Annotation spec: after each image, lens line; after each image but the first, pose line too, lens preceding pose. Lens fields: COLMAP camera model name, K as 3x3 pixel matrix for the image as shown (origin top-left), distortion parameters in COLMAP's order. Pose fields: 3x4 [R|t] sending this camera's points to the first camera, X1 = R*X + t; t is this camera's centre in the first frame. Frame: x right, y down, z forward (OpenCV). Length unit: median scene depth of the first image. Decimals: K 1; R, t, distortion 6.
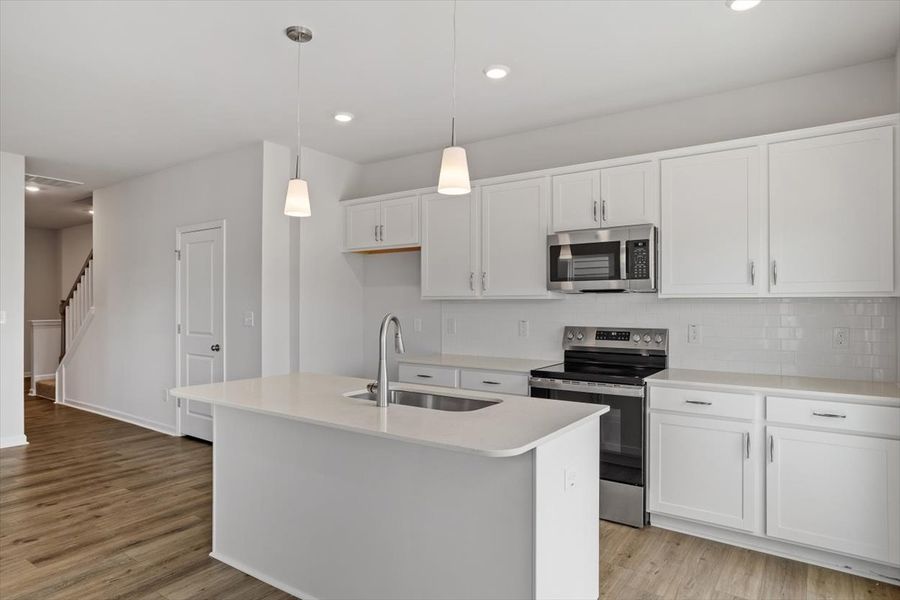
lens RADIAL K [[542.7, 0, 451.1], [0, 542.7, 301.1], [0, 0, 1]] dist [-0.040537, 0.022661]
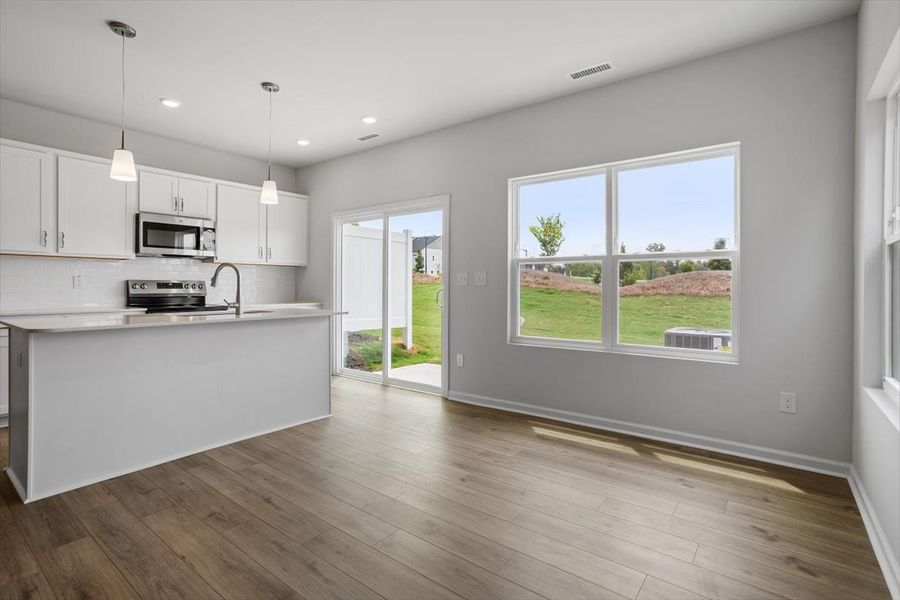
lens RADIAL K [[436.2, 0, 460.0], [0, 436.2, 284.9], [0, 0, 1]] dist [-0.031735, 0.009636]
pose [[0.031565, 0.000604, 0.999502, -0.875366], [-0.008317, 0.999965, -0.000341, 0.054811], [-0.999467, -0.008302, 0.031569, 0.143694]]
